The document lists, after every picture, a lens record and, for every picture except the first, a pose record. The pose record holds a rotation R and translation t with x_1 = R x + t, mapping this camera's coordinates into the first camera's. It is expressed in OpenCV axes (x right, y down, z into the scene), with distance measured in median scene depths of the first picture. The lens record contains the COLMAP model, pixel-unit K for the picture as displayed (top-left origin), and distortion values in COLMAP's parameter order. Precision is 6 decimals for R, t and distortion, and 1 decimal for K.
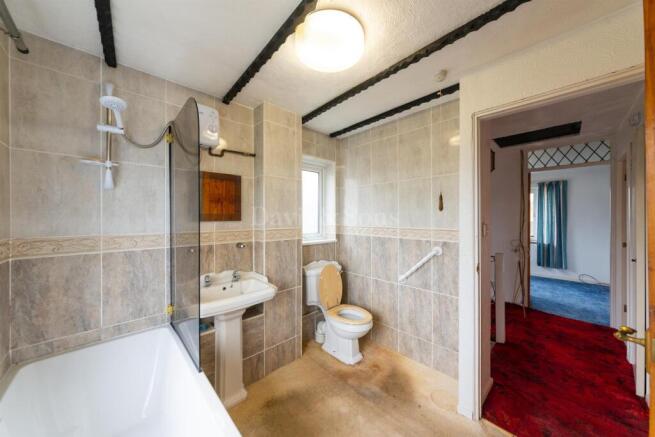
lens RADIAL K [[232.3, 0, 327.4], [0, 232.3, 215.4], [0, 0, 1]] dist [0.013101, -0.000038]
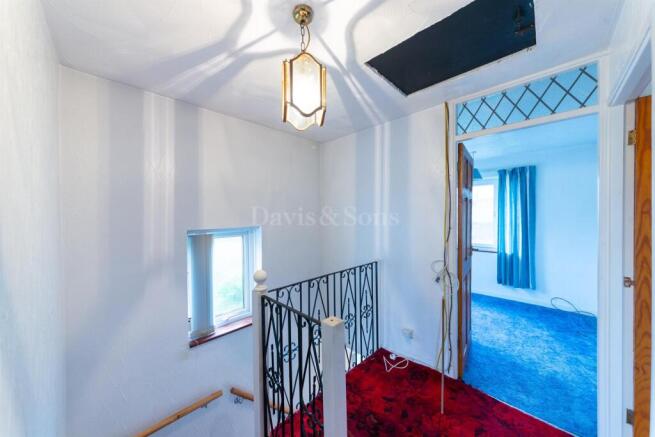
lens RADIAL K [[232.3, 0, 327.4], [0, 232.3, 215.4], [0, 0, 1]] dist [0.013101, -0.000038]
pose [[0.999315, -0.009297, 0.035829, 0.359952], [0.008936, 0.999908, 0.010225, -0.011101], [-0.035921, -0.009898, 0.999306, 0.308908]]
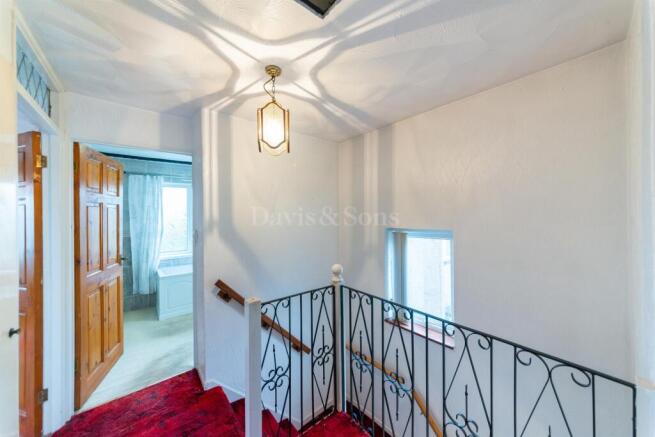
lens RADIAL K [[232.3, 0, 327.4], [0, 232.3, 215.4], [0, 0, 1]] dist [0.013101, -0.000038]
pose [[-0.077063, -0.006530, -0.997005, 0.613427], [0.016390, 0.999835, -0.007815, -0.008507], [0.996891, -0.016943, -0.076944, 0.589641]]
